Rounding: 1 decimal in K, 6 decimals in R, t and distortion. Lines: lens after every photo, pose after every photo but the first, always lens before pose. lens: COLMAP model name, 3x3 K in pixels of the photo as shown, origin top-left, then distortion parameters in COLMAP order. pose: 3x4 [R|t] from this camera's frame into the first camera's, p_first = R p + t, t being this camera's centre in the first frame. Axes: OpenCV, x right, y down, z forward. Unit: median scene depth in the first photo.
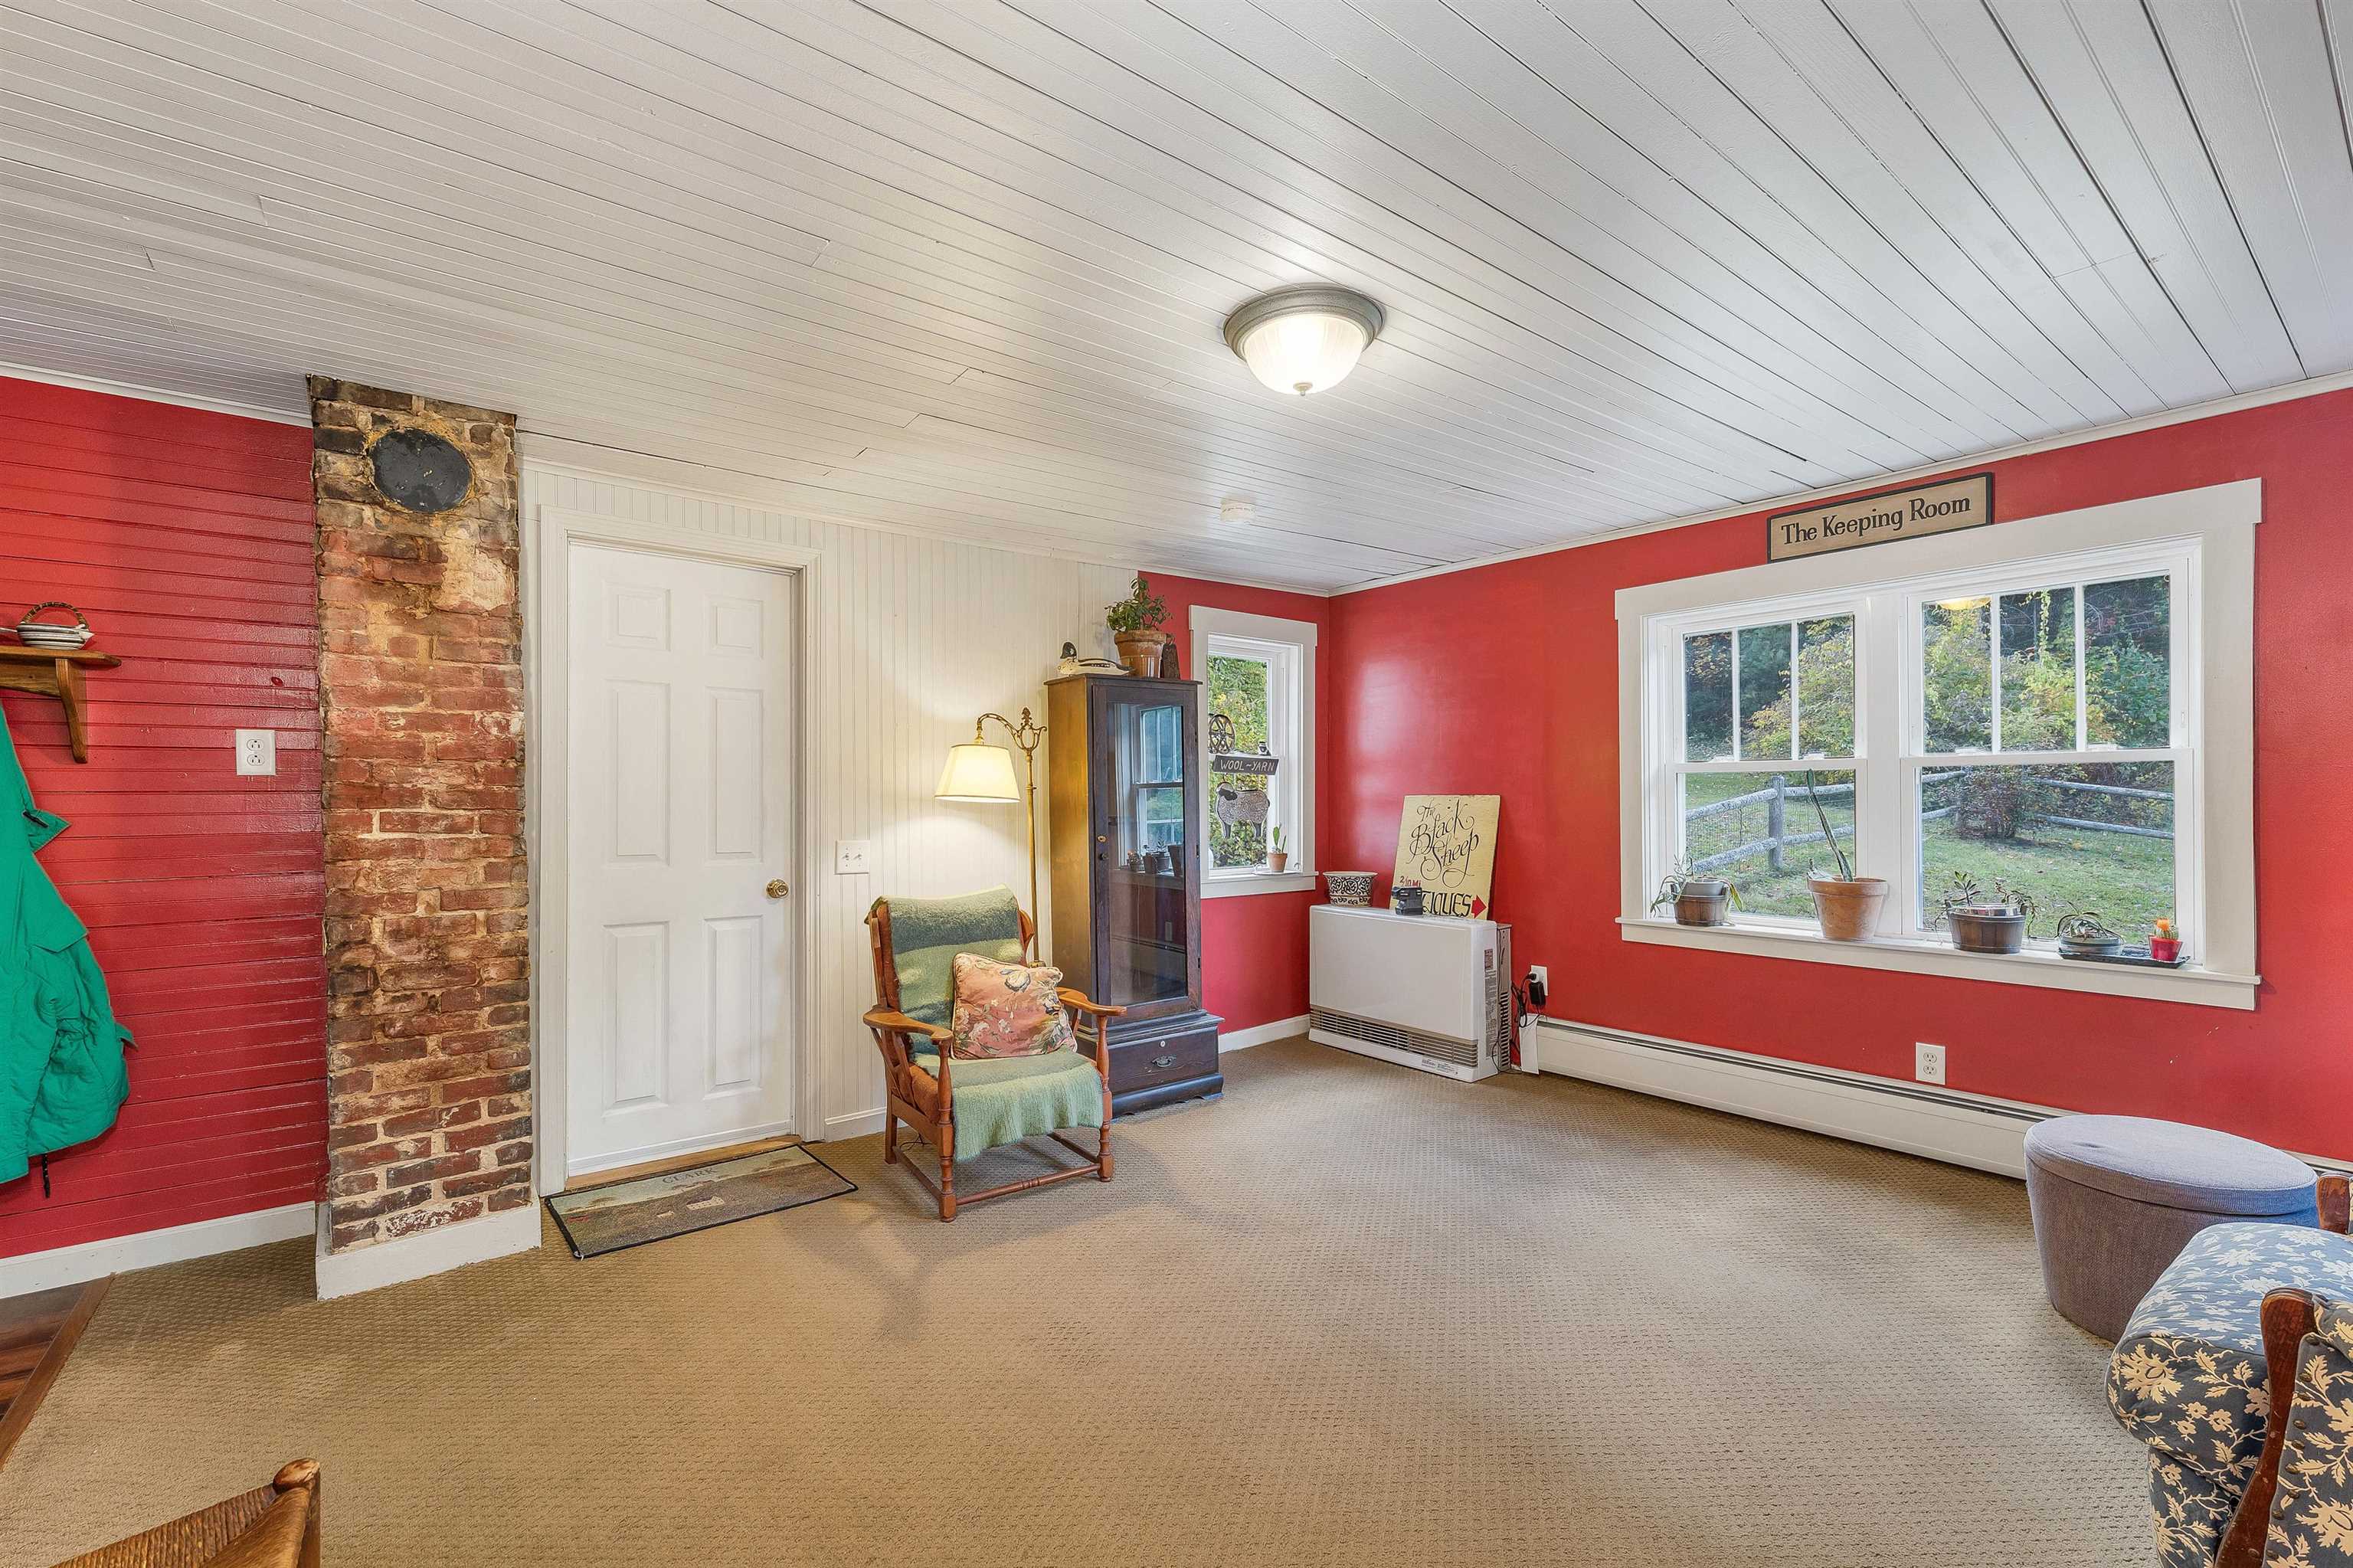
lens RADIAL K [[987.9, 0, 1175.5], [0, 987.9, 799.4], [0, 0, 1]] dist [-0.002524, -0.000233]
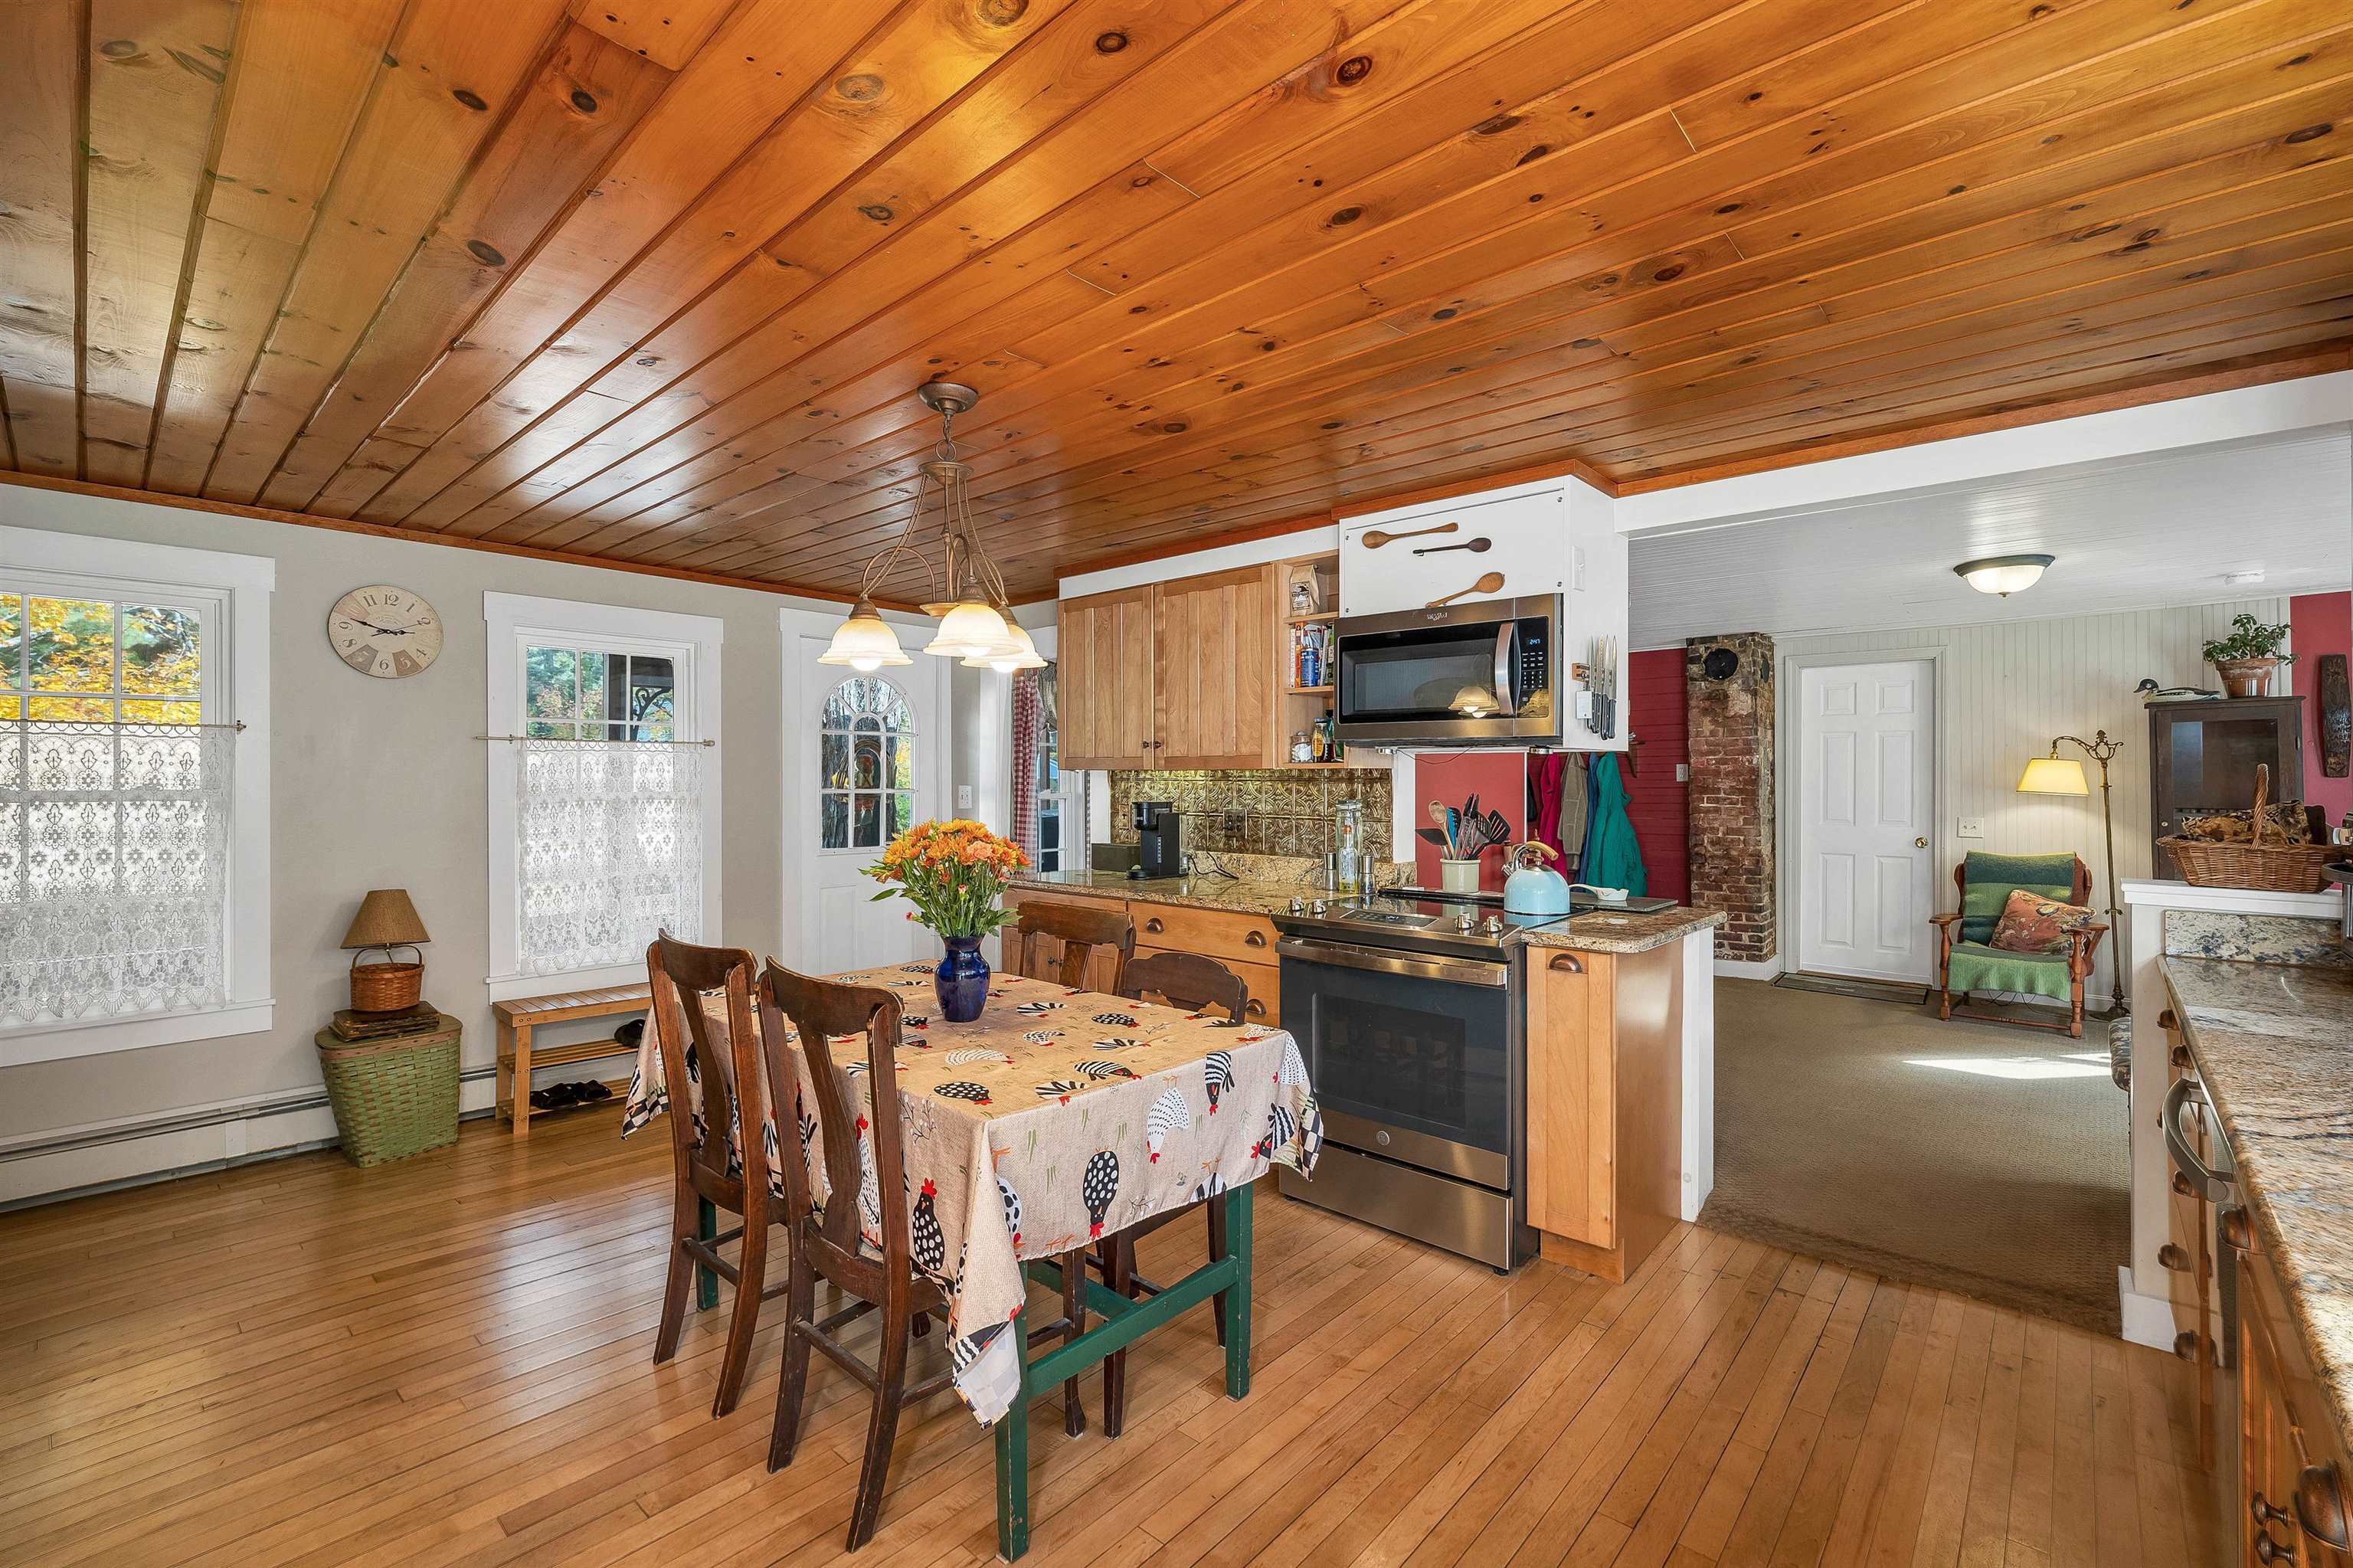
lens RADIAL K [[994.0, 0, 1171.8], [0, 994.0, 779.8], [0, 0, 1]] dist [-0.009438, -0.000005]
pose [[0.177479, 0.002746, -0.984121, 1.495231], [0.000016, 0.999996, 0.002793, -0.036731], [0.984125, -0.000511, 0.177479, -0.853370]]
